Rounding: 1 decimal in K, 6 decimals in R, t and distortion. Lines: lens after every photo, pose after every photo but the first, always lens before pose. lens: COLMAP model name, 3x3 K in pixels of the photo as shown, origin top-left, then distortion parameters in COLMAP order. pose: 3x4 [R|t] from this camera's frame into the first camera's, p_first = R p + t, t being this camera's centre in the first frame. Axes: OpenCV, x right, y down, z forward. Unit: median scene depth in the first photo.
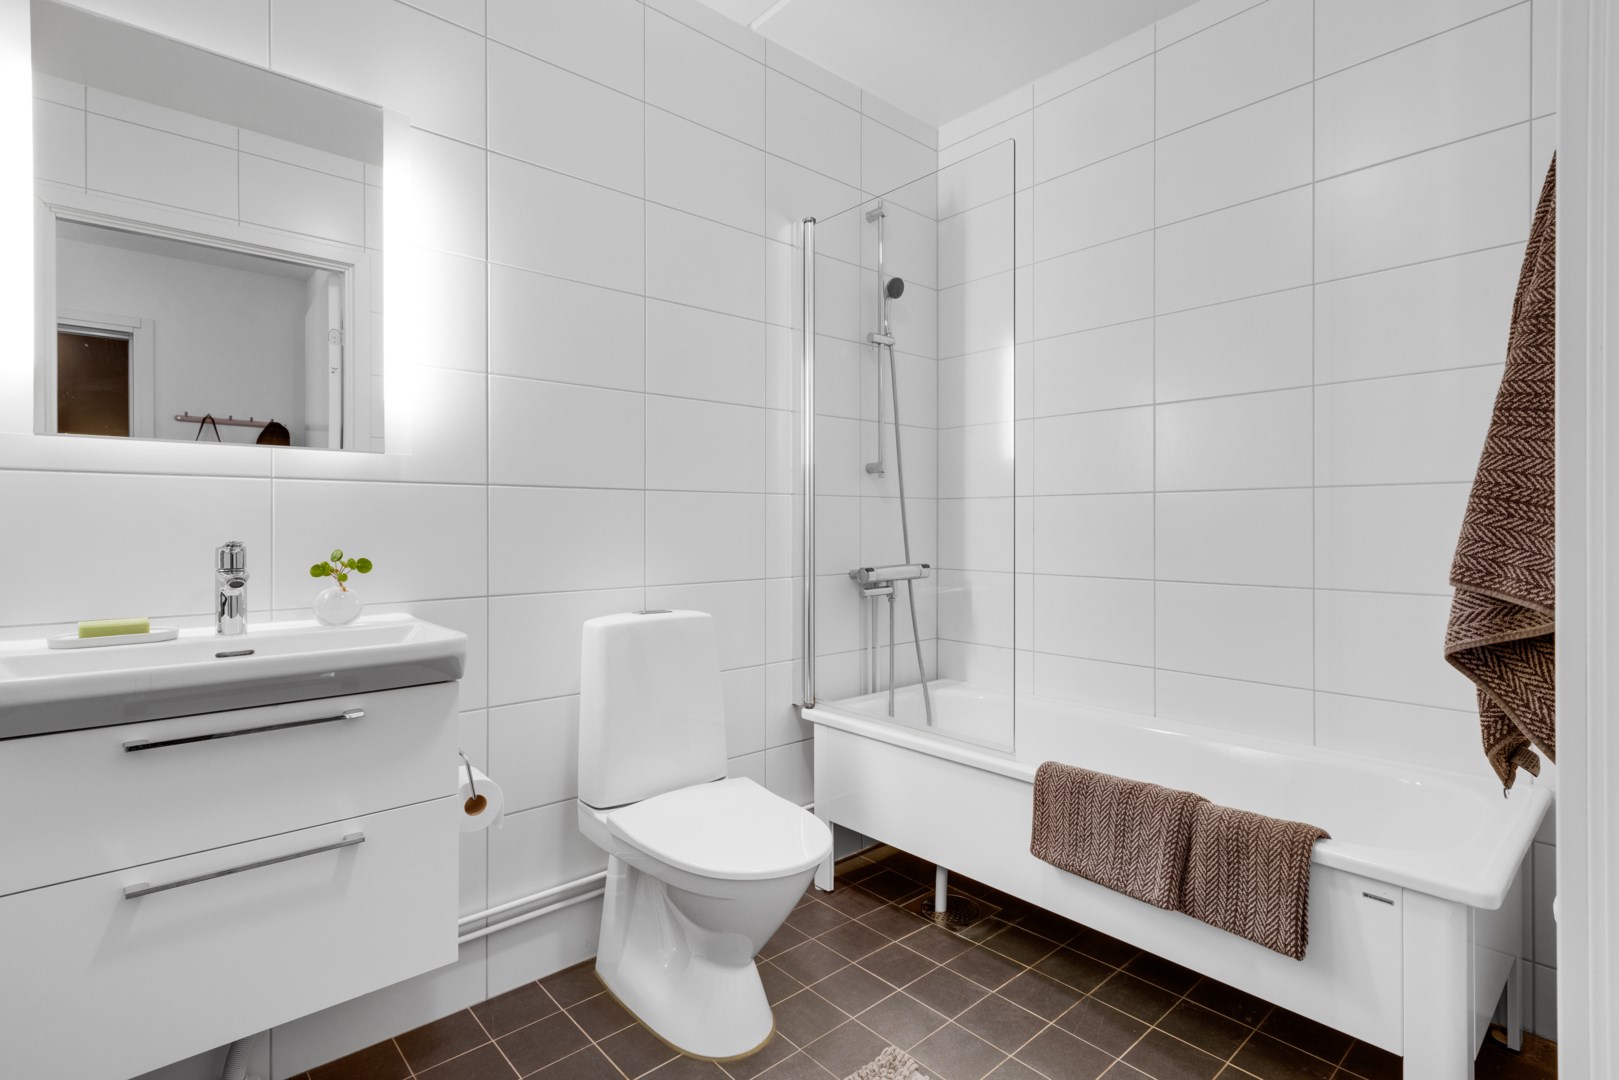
lens RADIAL K [[777.8, 0, 808.4], [0, 777.8, 526.7], [0, 0, 1]] dist [0.006939, 0.001267]
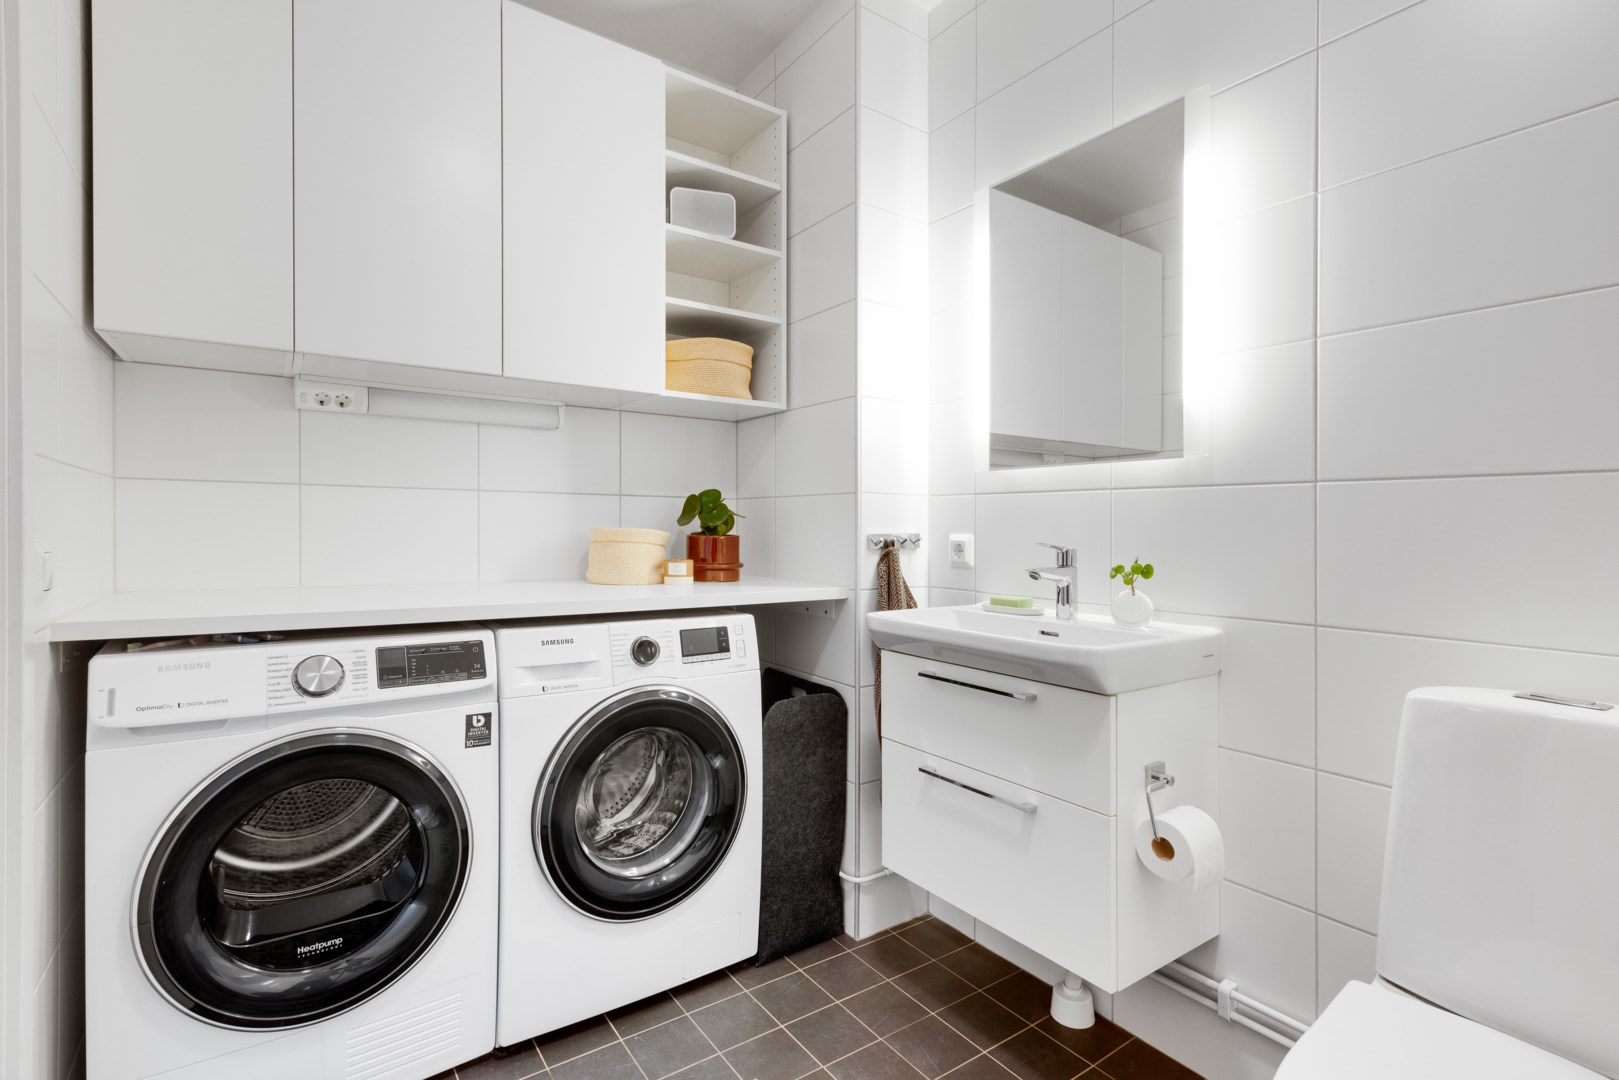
lens RADIAL K [[777.8, 0, 810.0], [0, 777.8, 535.6], [0, 0, 1]] dist [0.006939, 0.001267]
pose [[-0.123644, 0.015685, -0.992203, 0.491327], [-0.009474, 0.999811, 0.016986, -0.009830], [0.992281, 0.011500, -0.123472, 0.699843]]
